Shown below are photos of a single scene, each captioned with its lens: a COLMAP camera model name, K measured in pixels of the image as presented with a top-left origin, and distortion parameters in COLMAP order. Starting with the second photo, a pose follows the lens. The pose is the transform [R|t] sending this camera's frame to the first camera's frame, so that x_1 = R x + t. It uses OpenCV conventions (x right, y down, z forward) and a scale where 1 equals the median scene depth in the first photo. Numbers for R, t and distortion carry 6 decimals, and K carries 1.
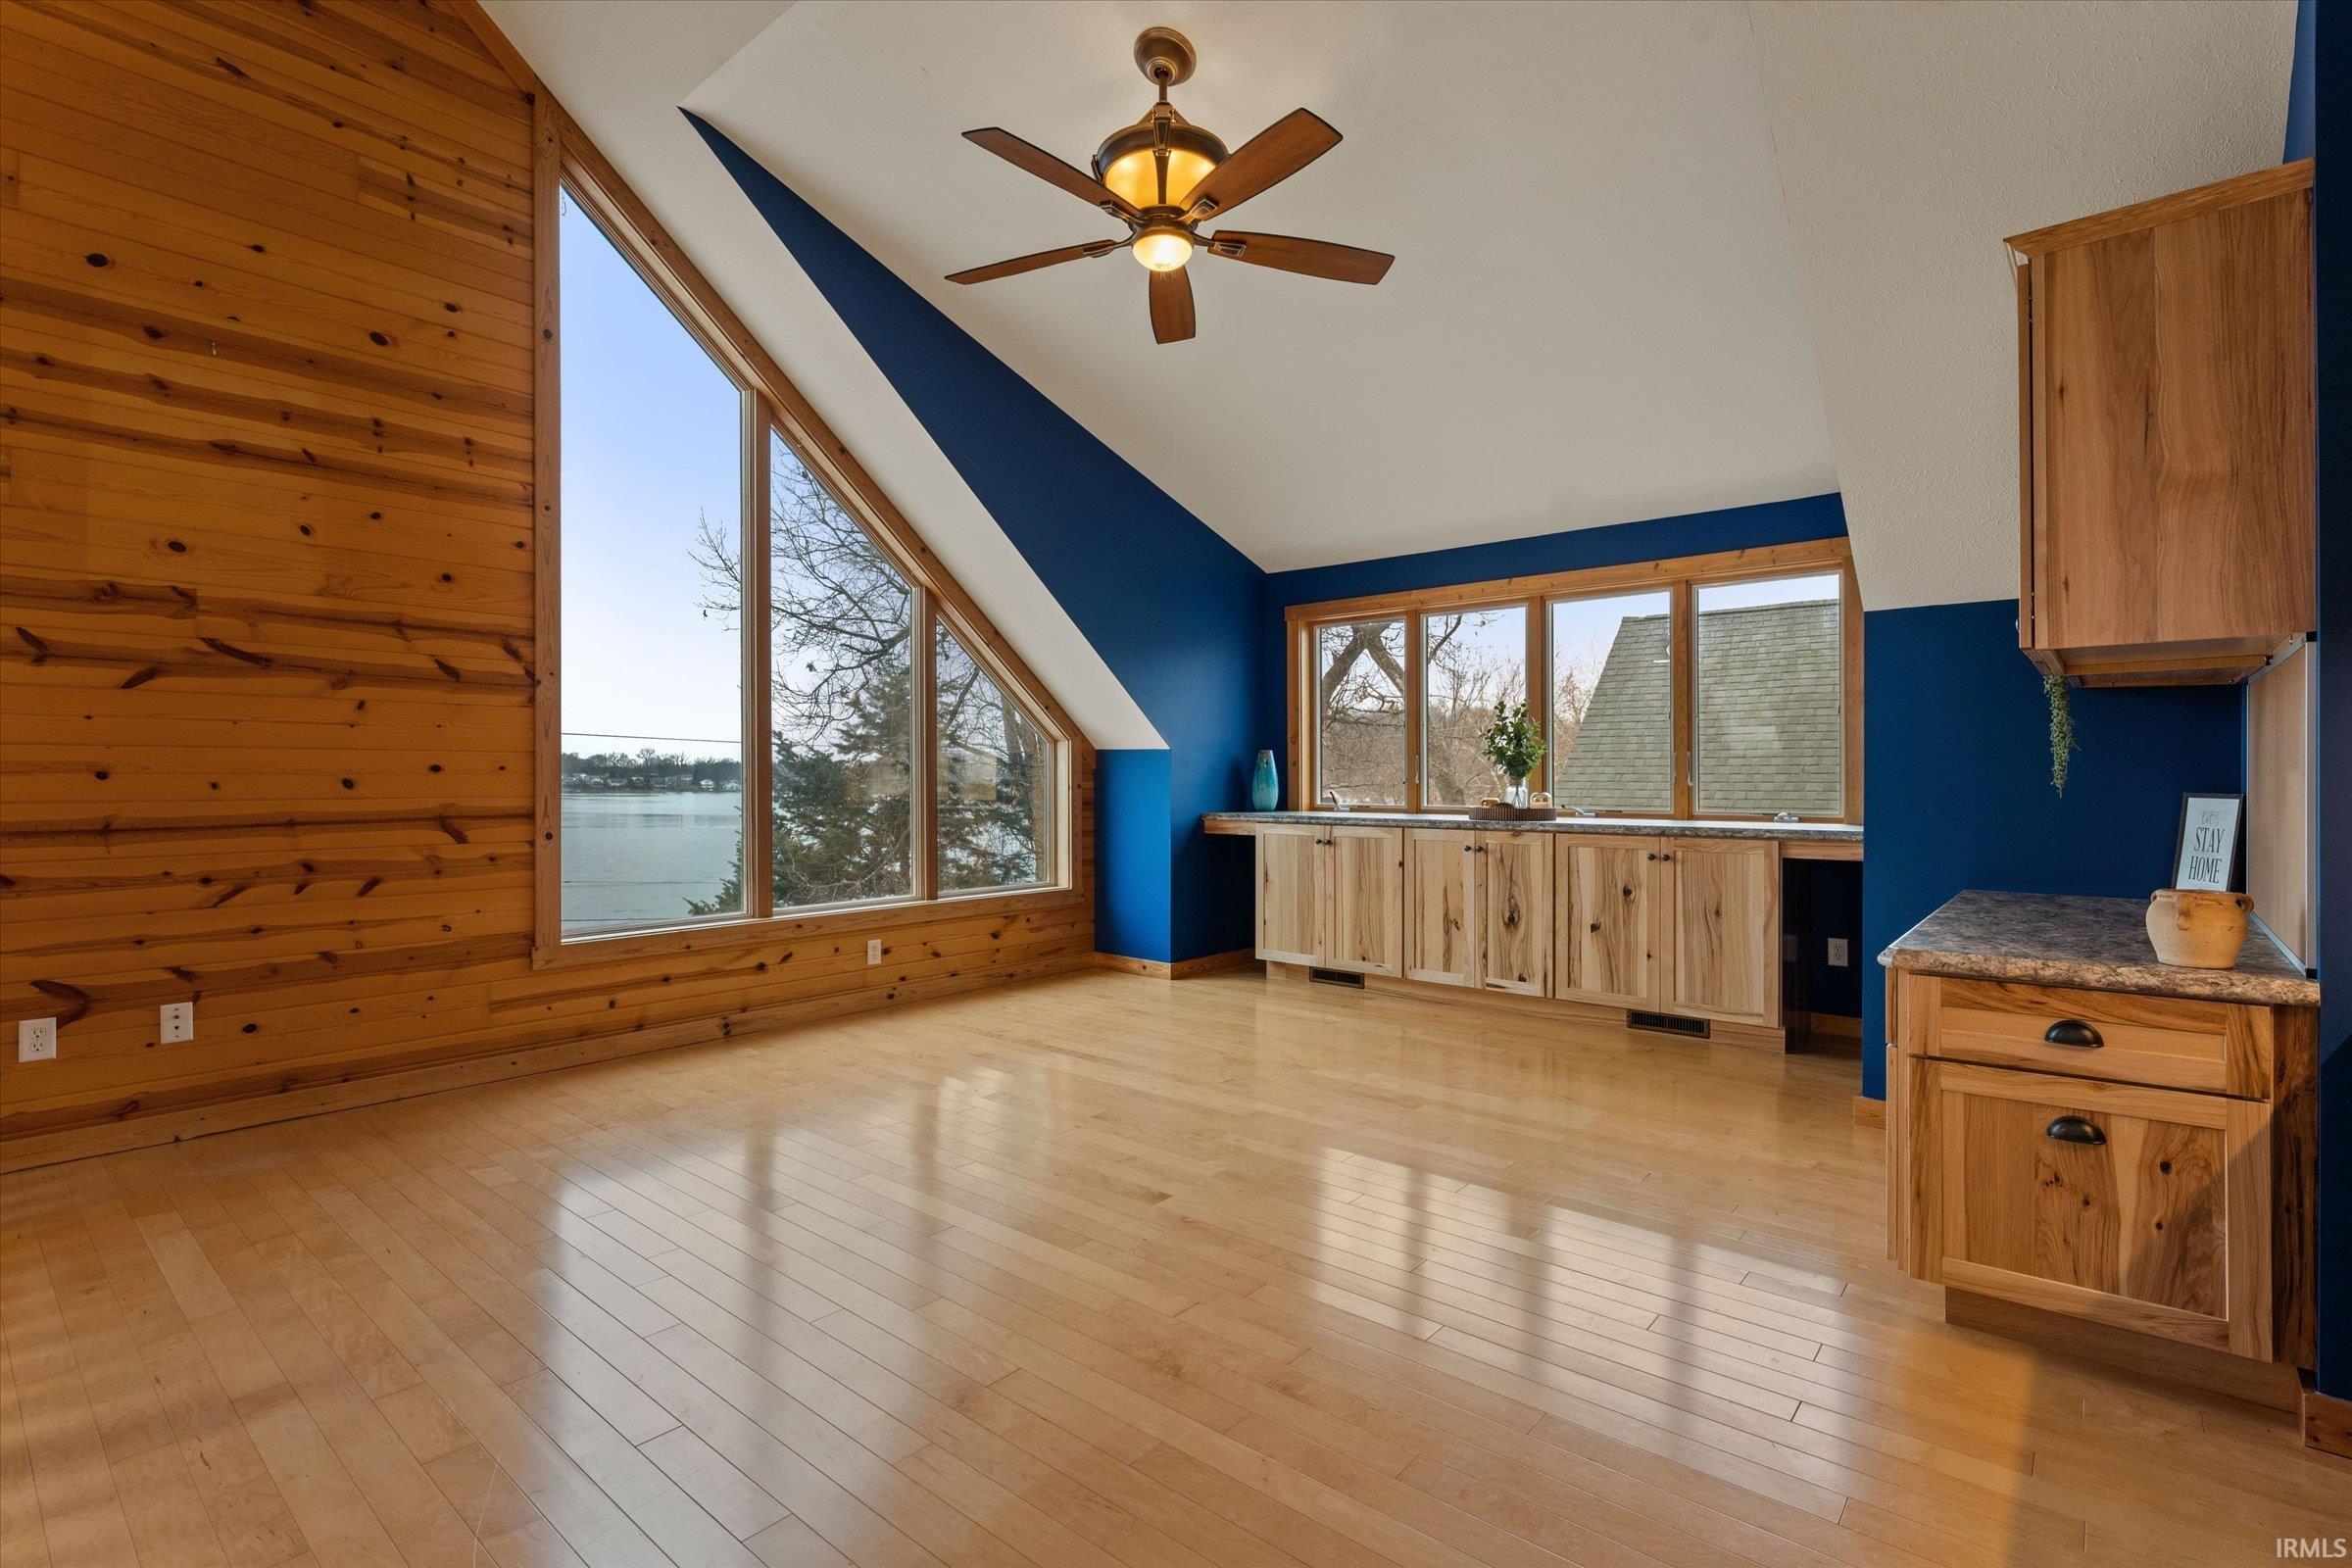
lens RADIAL K [[1081.7, 0, 1173.2], [0, 1081.7, 779.3], [0, 0, 1]] dist [-0.000695, 0.000207]
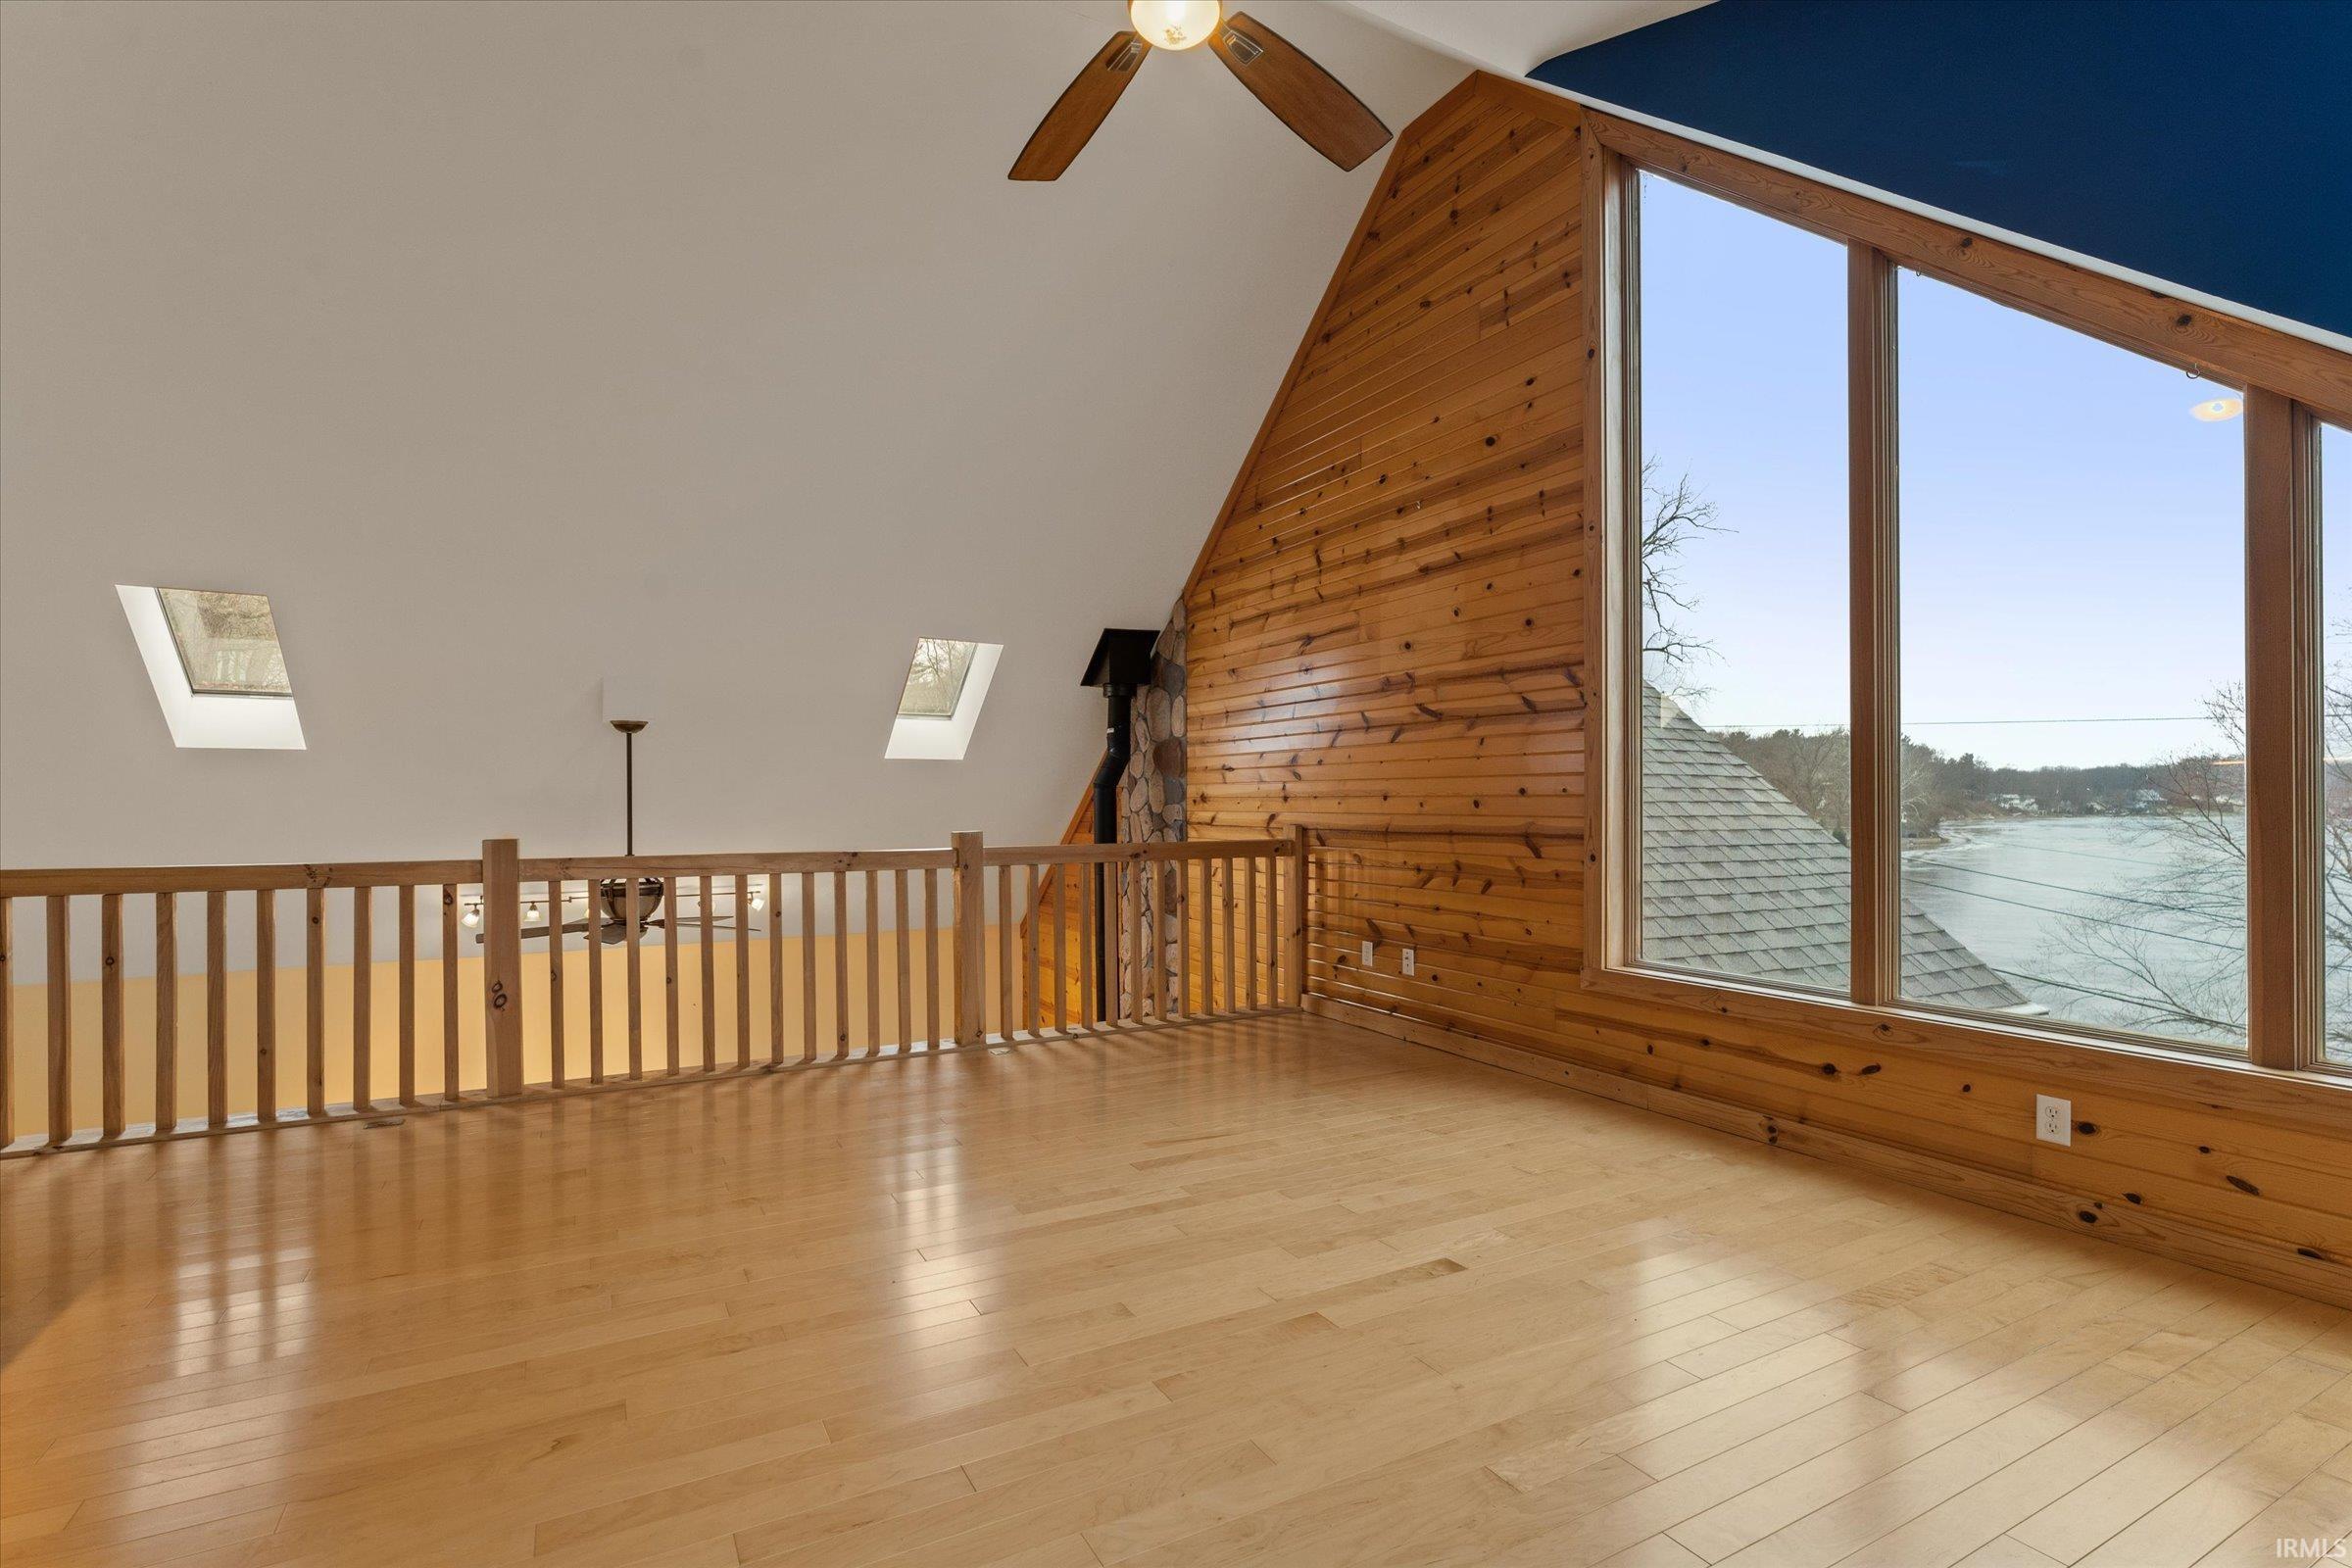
lens RADIAL K [[1081.7, 0, 1161.0], [0, 1081.7, 801.0], [0, 0, 1]] dist [-0.000695, 0.000207]
pose [[-0.355522, 0.000764, -0.934668, 0.535944], [-0.000033, 1.000000, 0.000830, -0.000609], [0.934668, 0.000326, -0.355522, 1.067815]]
